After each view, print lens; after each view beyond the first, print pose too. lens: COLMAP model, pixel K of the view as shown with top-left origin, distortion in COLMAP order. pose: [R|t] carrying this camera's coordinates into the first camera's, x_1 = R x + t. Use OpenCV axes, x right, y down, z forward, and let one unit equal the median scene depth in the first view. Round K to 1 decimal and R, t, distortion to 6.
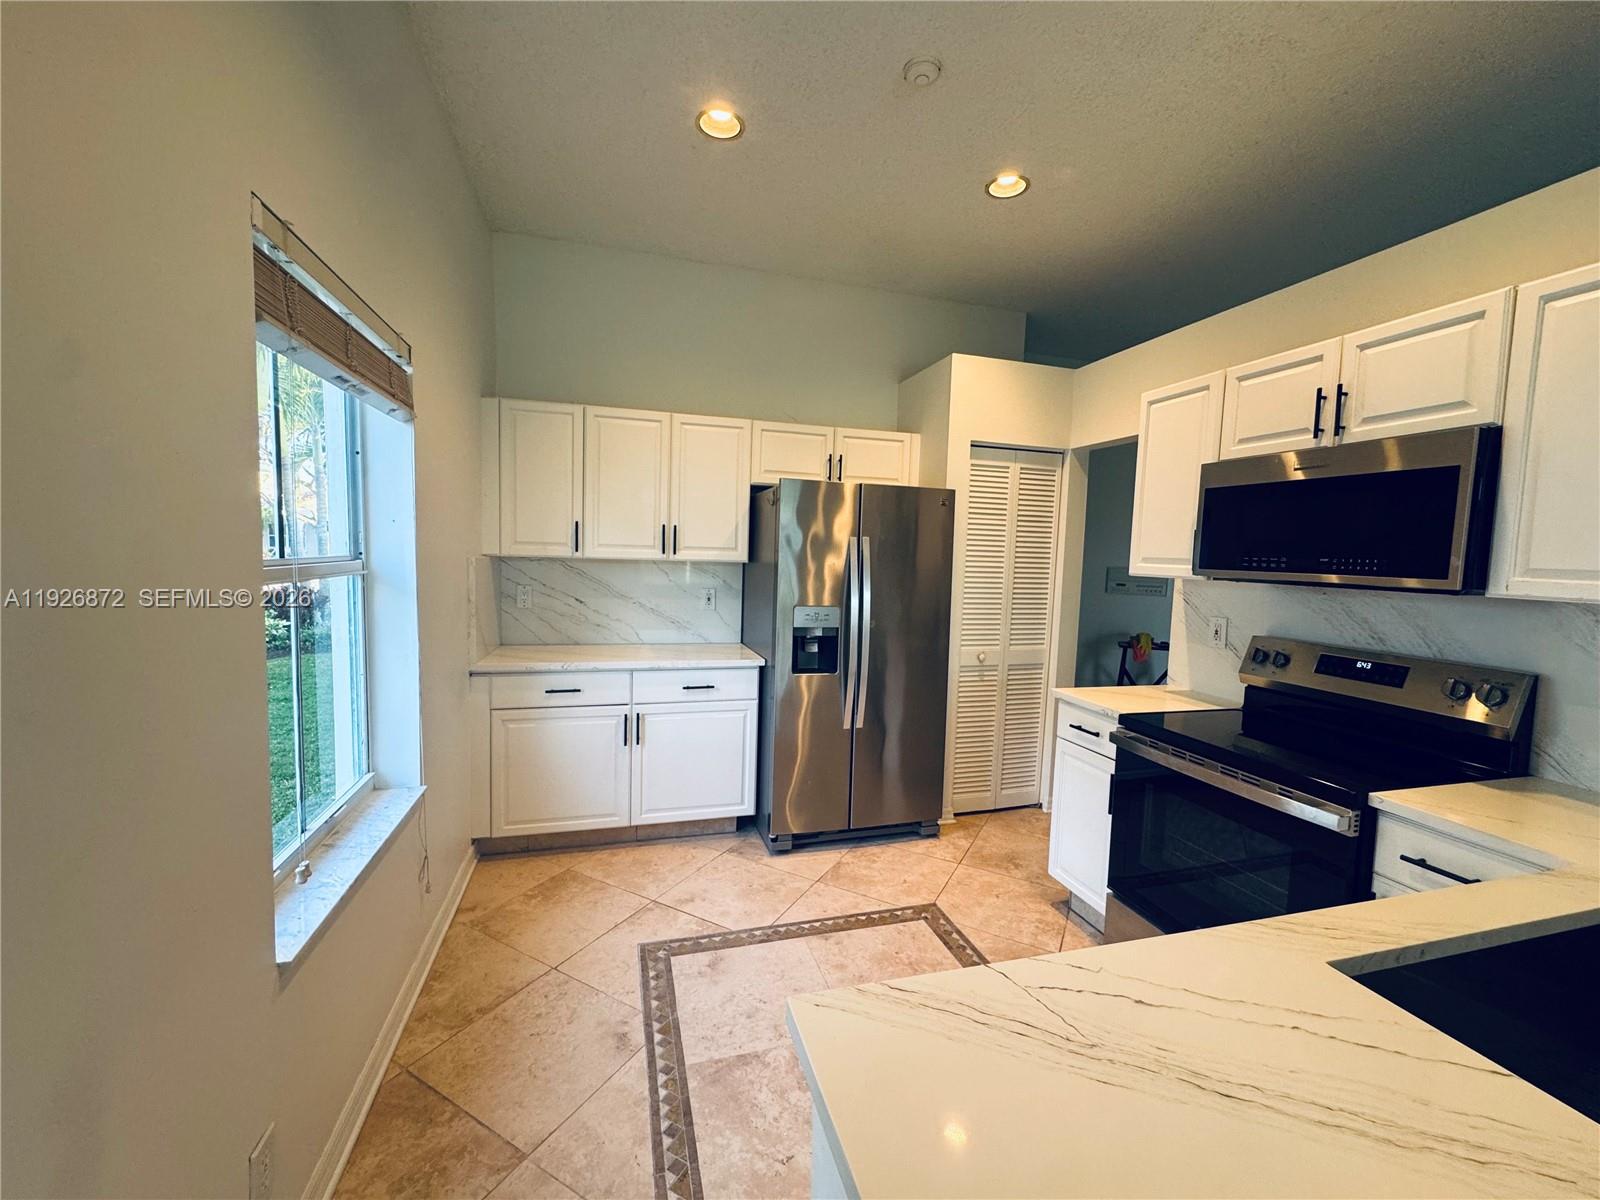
lens RADIAL K [[643.2, 0, 797.4], [0, 643.2, 597.9], [0, 0, 1]] dist [-0.002081, -0.000534]
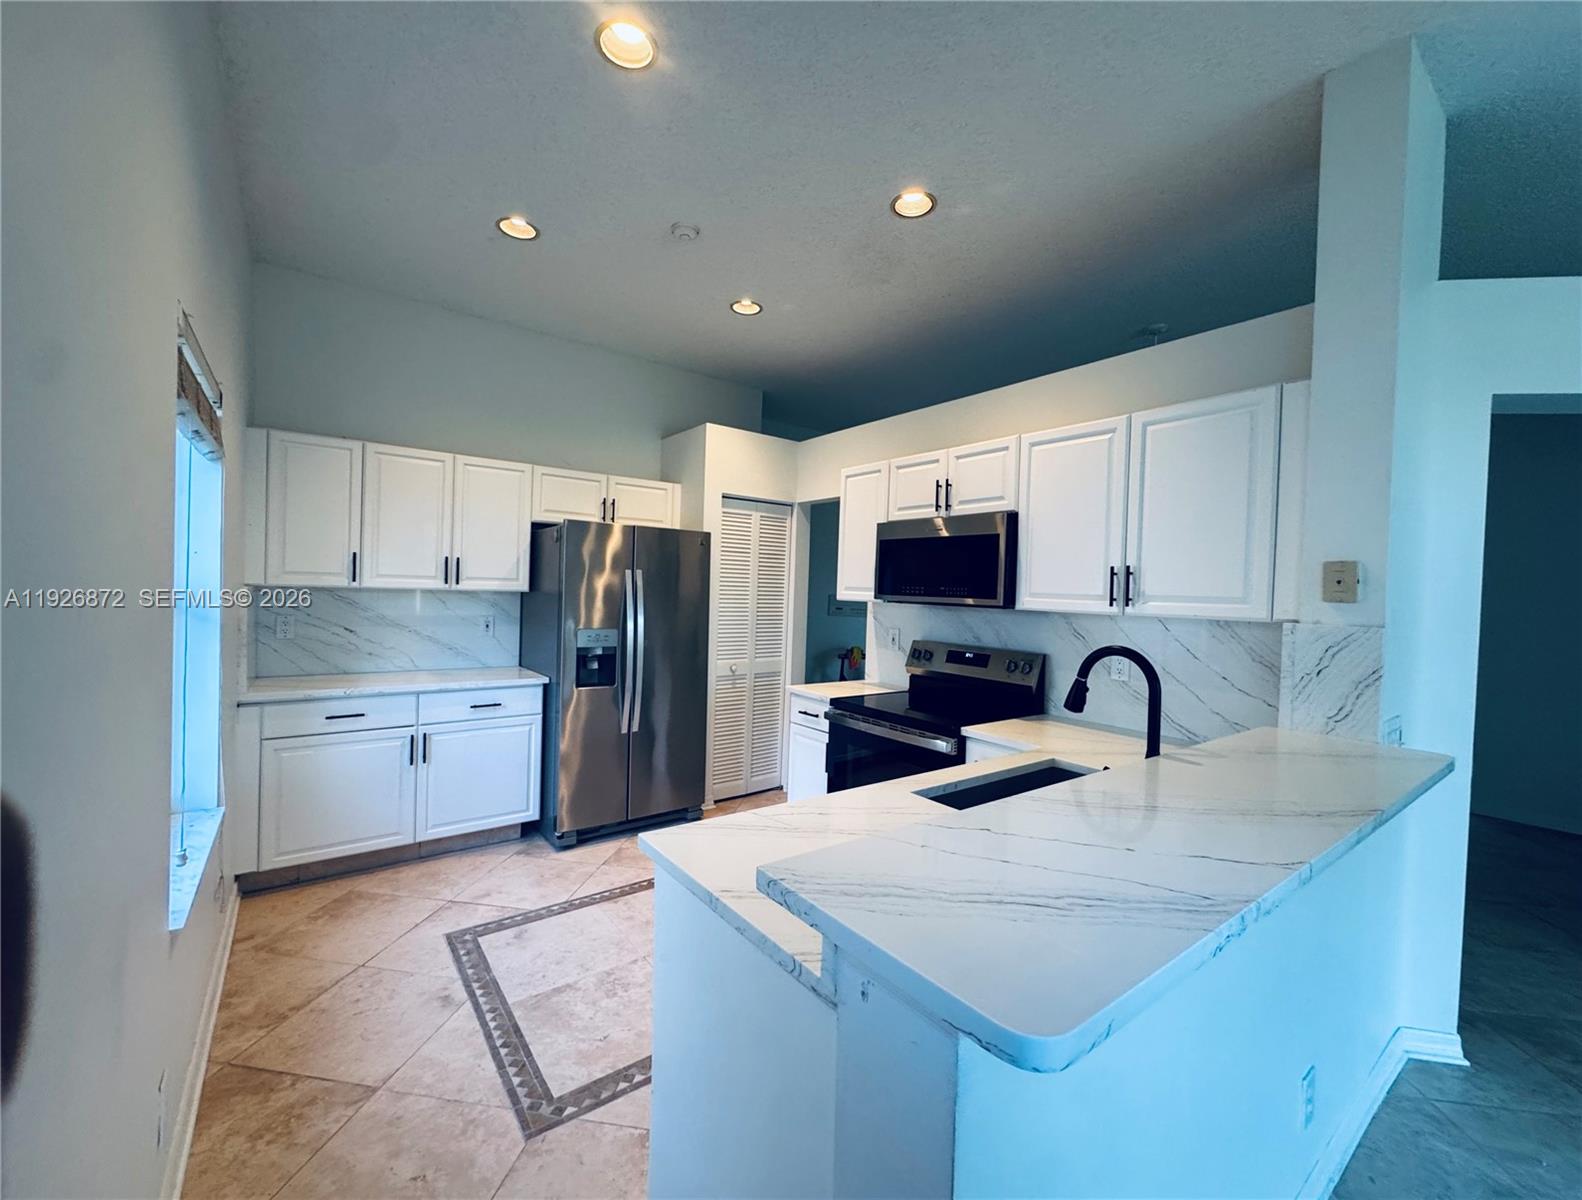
lens RADIAL K [[643.1, 0, 781.4], [0, 643.1, 595.9], [0, 0, 1]] dist [-0.001157, -0.000942]
pose [[0.935738, -0.005407, 0.352654, -0.085423], [0.022760, 0.998724, -0.045079, 0.016842], [-0.351960, 0.050208, 0.934667, -0.263285]]
